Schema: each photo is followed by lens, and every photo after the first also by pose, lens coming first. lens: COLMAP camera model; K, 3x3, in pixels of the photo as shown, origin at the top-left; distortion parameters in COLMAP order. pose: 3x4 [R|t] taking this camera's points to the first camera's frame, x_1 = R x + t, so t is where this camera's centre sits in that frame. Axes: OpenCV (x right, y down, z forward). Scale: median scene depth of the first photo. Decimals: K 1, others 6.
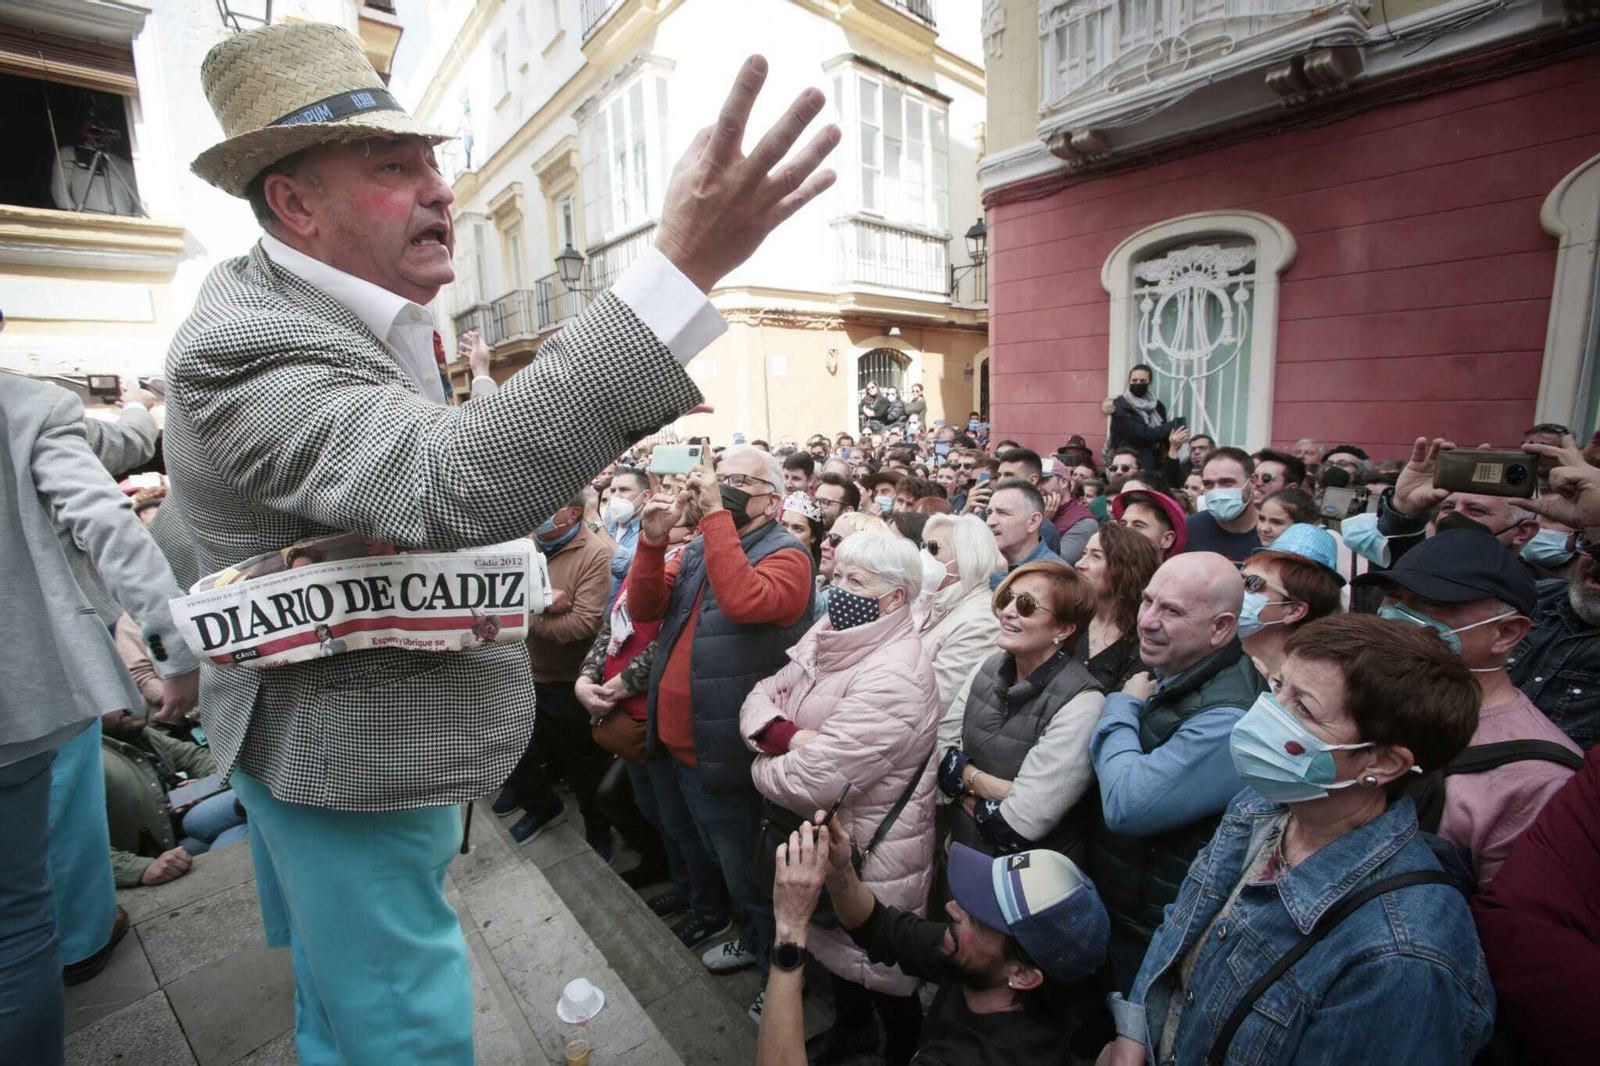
lens RADIAL K [[678.0, 0, 819.1], [0, 678.0, 525.9], [0, 0, 1]] dist [-0.053576, 0.012624]
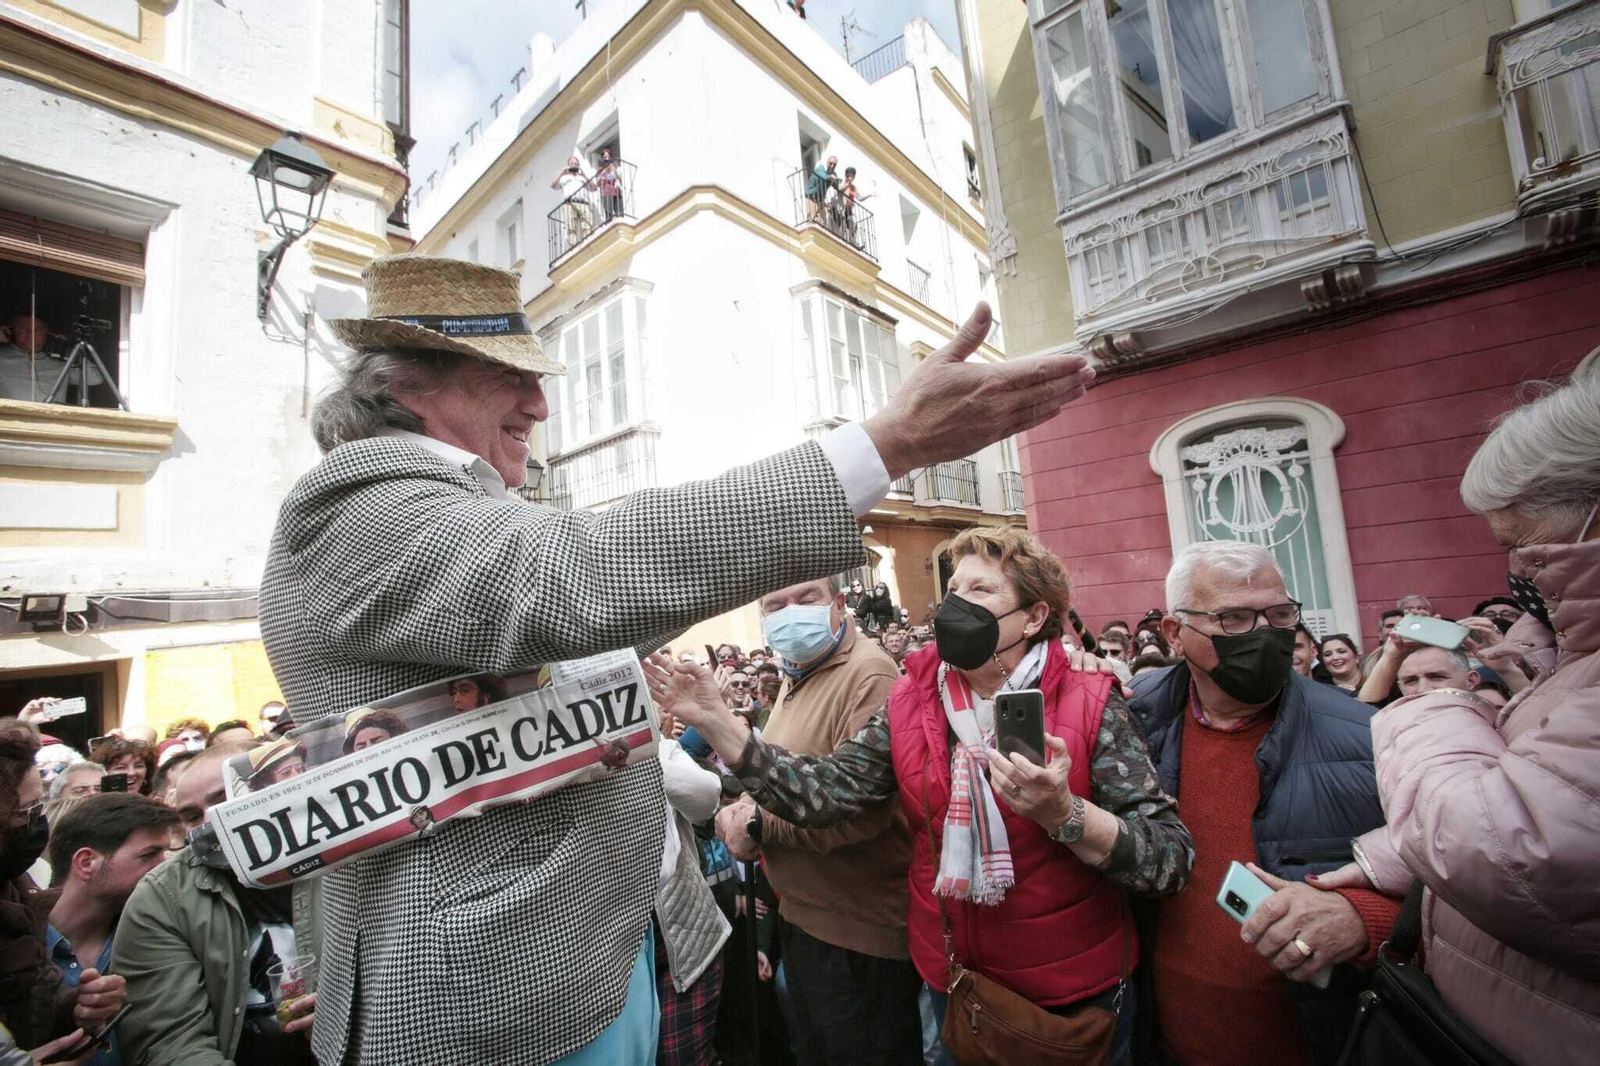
lens RADIAL K [[696.1, 0, 838.7], [0, 696.1, 543.1], [0, 0, 1]] dist [-0.062964, 0.017711]
pose [[0.986920, -0.040478, 0.156049, -0.252307], [0.080757, 0.961892, -0.261231, -0.008487], [-0.139528, 0.270416, 0.952579, 0.083399]]
